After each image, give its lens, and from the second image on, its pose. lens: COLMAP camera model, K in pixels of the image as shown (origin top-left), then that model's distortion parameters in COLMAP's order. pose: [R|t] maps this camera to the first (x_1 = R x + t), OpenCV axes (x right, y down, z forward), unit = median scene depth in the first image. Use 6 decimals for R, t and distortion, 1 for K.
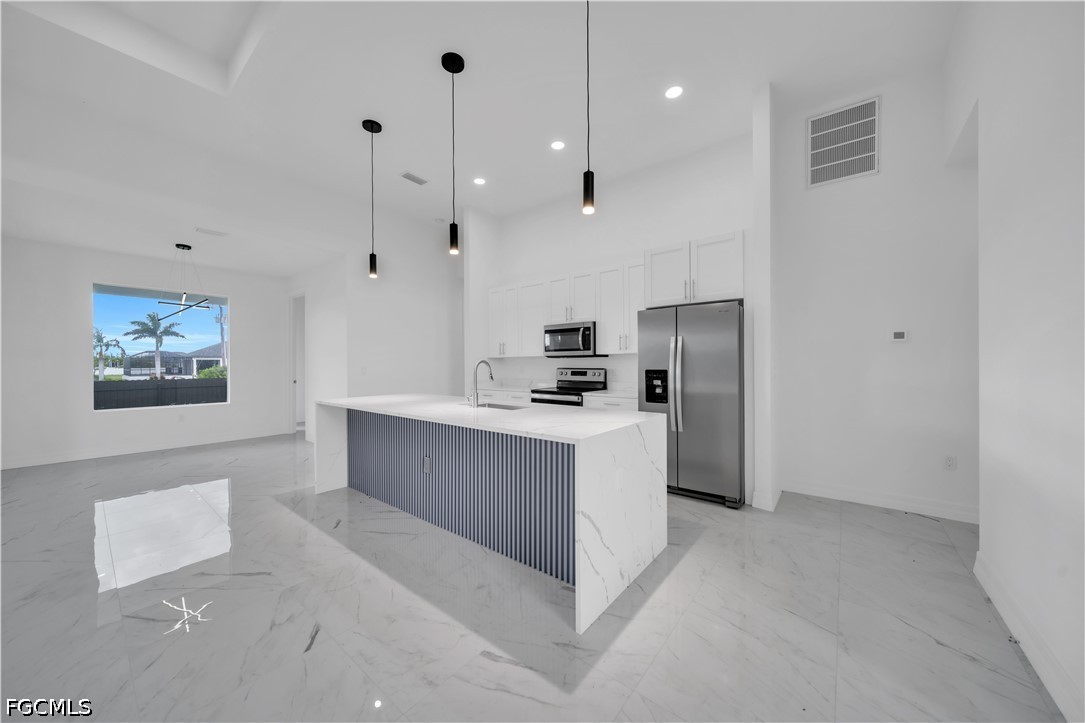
lens RADIAL K [[374.5, 0, 541.2], [0, 374.5, 364.0], [0, 0, 1]] dist [0.001189, -0.001400]
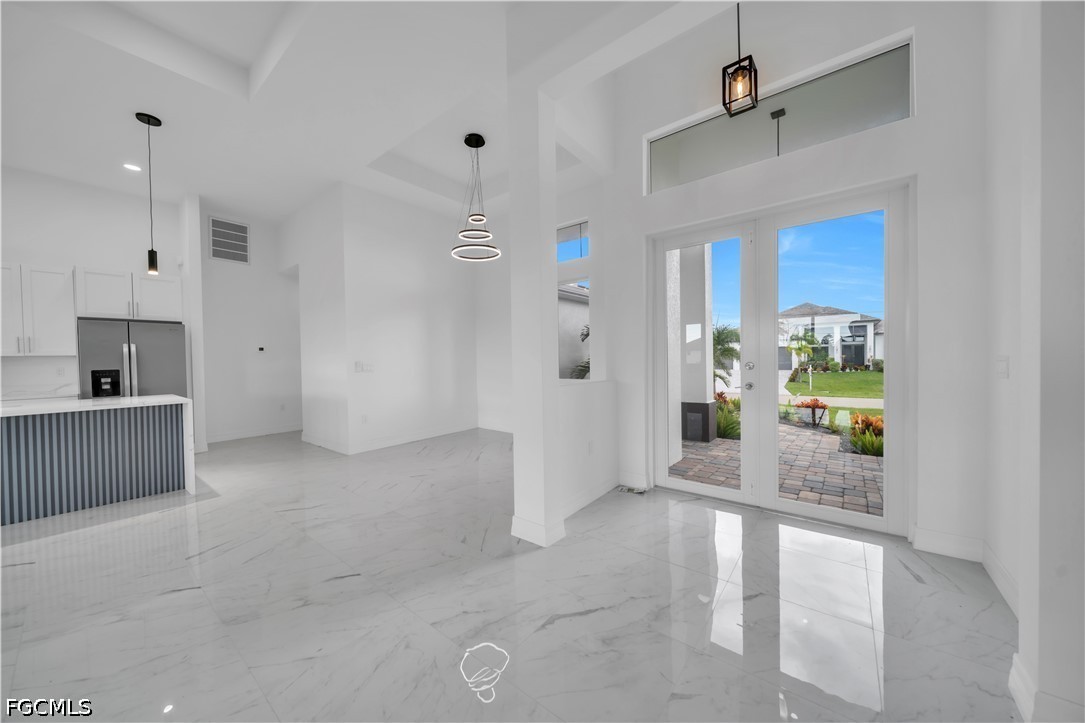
lens RADIAL K [[374.5, 0, 541.2], [0, 374.5, 364.0], [0, 0, 1]] dist [0.001189, -0.001400]
pose [[-0.008069, -0.010945, 0.999908, -0.750262], [0.016148, 0.999808, 0.011075, 0.004316], [-0.999837, 0.016236, -0.007891, -0.346521]]
